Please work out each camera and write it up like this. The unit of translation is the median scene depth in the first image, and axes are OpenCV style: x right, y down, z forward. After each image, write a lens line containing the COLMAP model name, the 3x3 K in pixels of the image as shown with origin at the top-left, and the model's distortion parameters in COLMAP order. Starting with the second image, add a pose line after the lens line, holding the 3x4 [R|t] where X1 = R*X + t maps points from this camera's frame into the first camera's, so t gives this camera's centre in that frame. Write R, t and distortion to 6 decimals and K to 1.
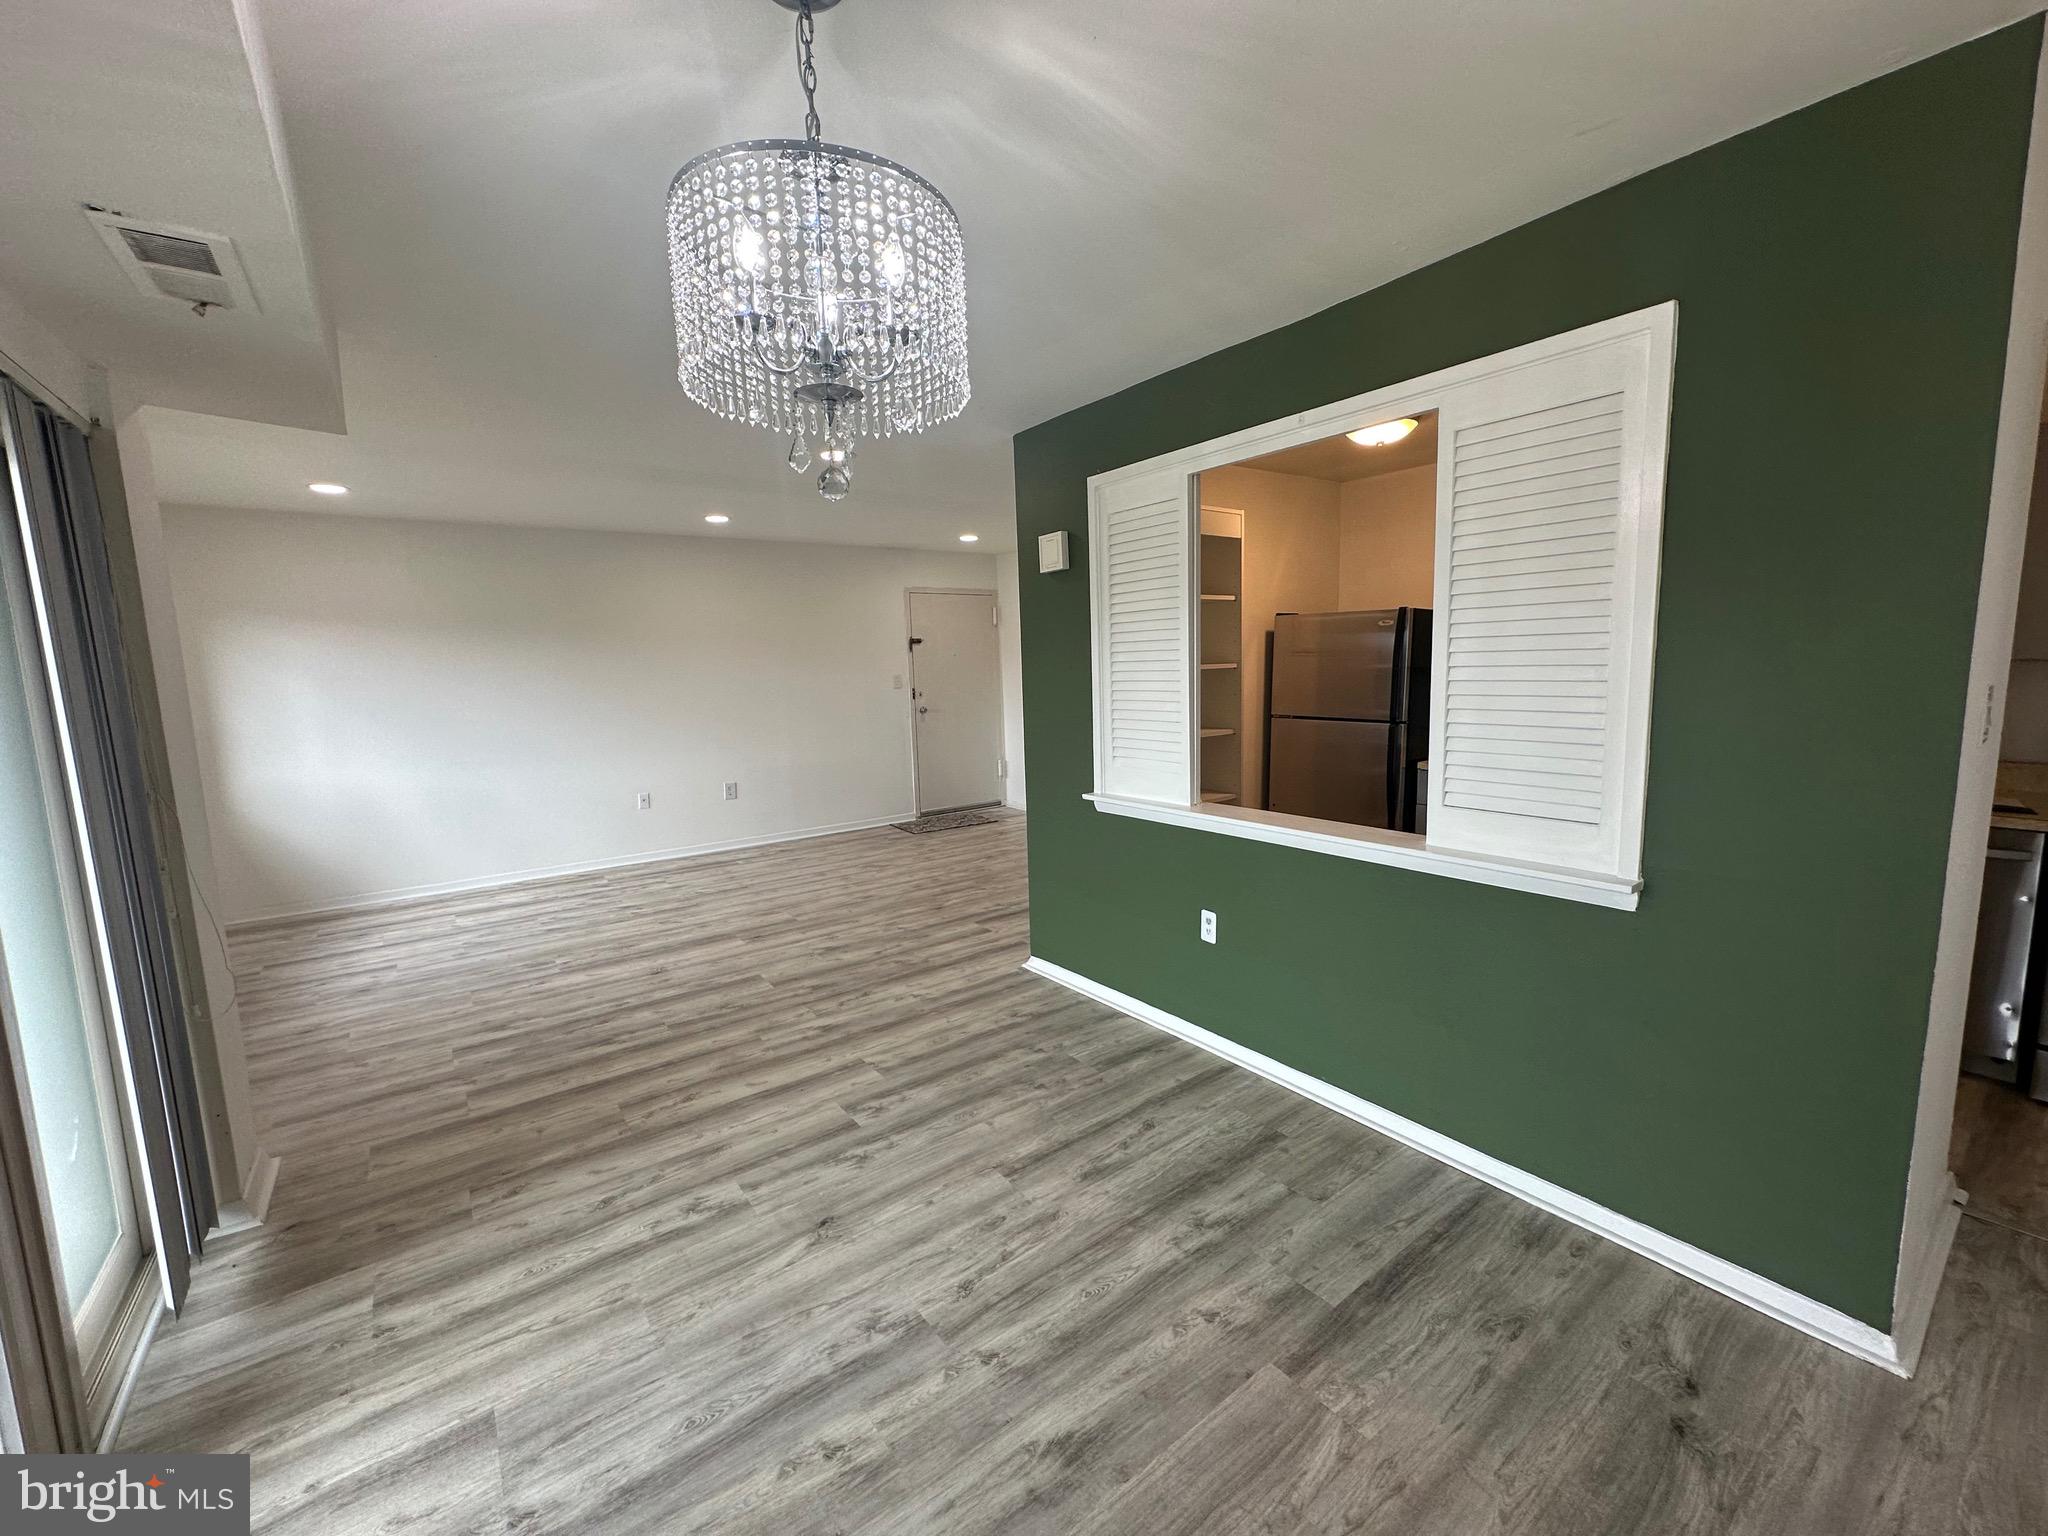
lens RADIAL K [[819.3, 0, 1024.0], [0, 819.3, 768.0], [0, 0, 1]] dist [0.000415, -0.000475]
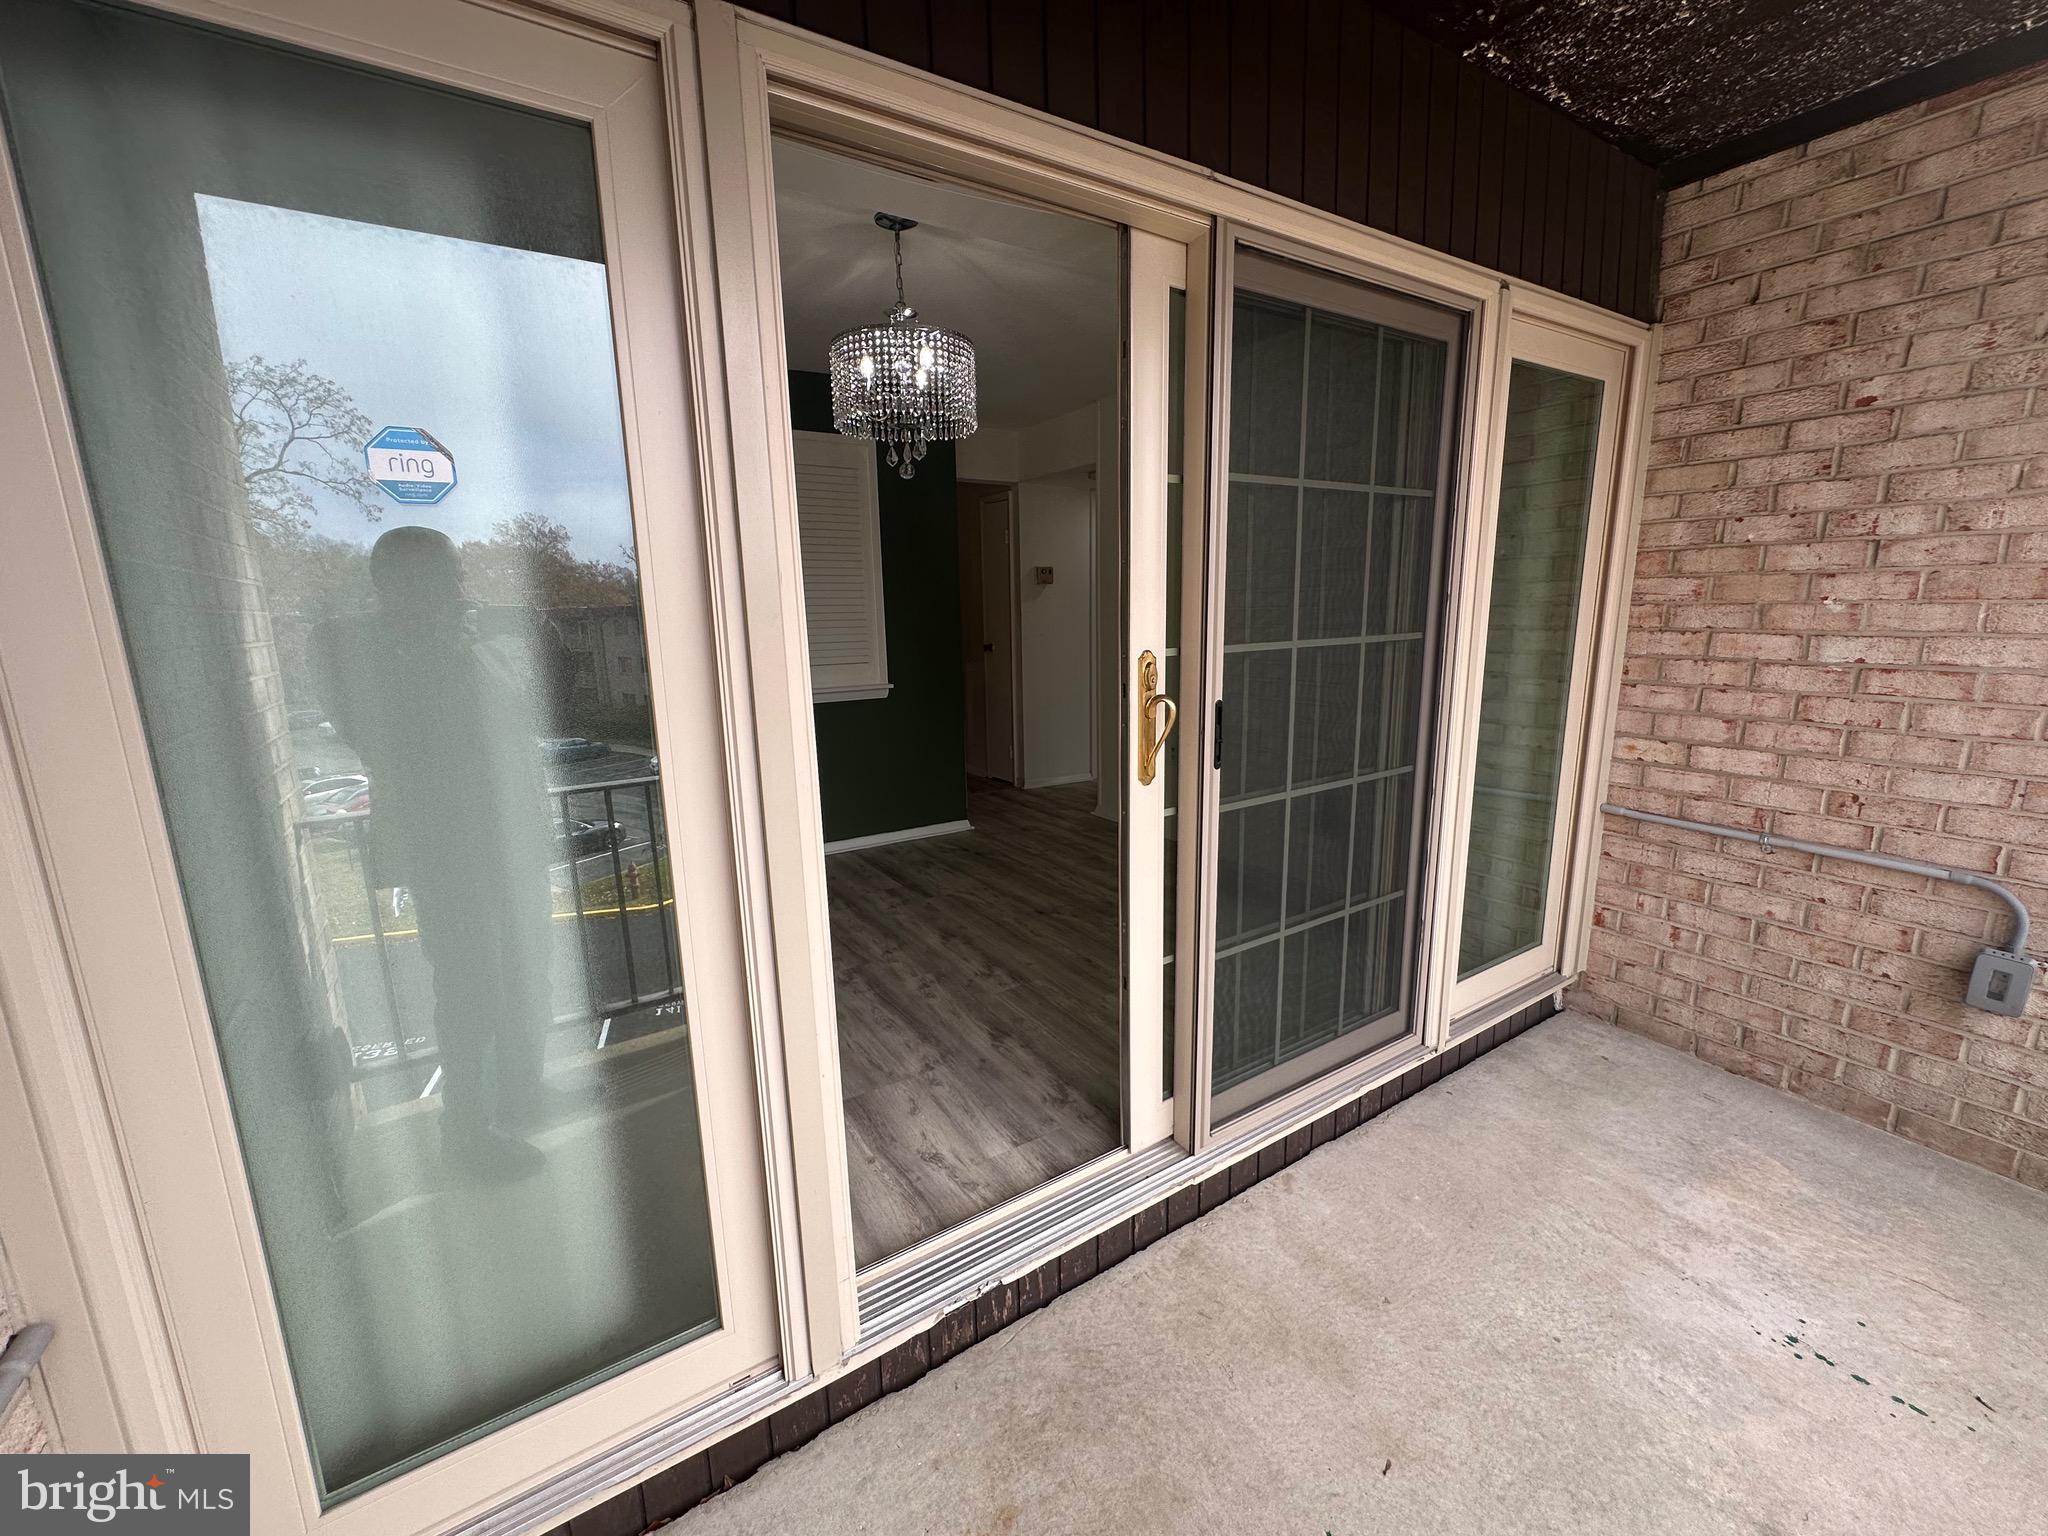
lens RADIAL K [[819.3, 0, 1024.0], [0, 819.3, 768.0], [0, 0, 1]] dist [0.000415, -0.000475]
pose [[0.081475, -0.178638, 0.980536, -1.699525], [0.143062, 0.975715, 0.165872, 0.043650], [-0.986355, 0.126763, 0.105052, 0.428201]]
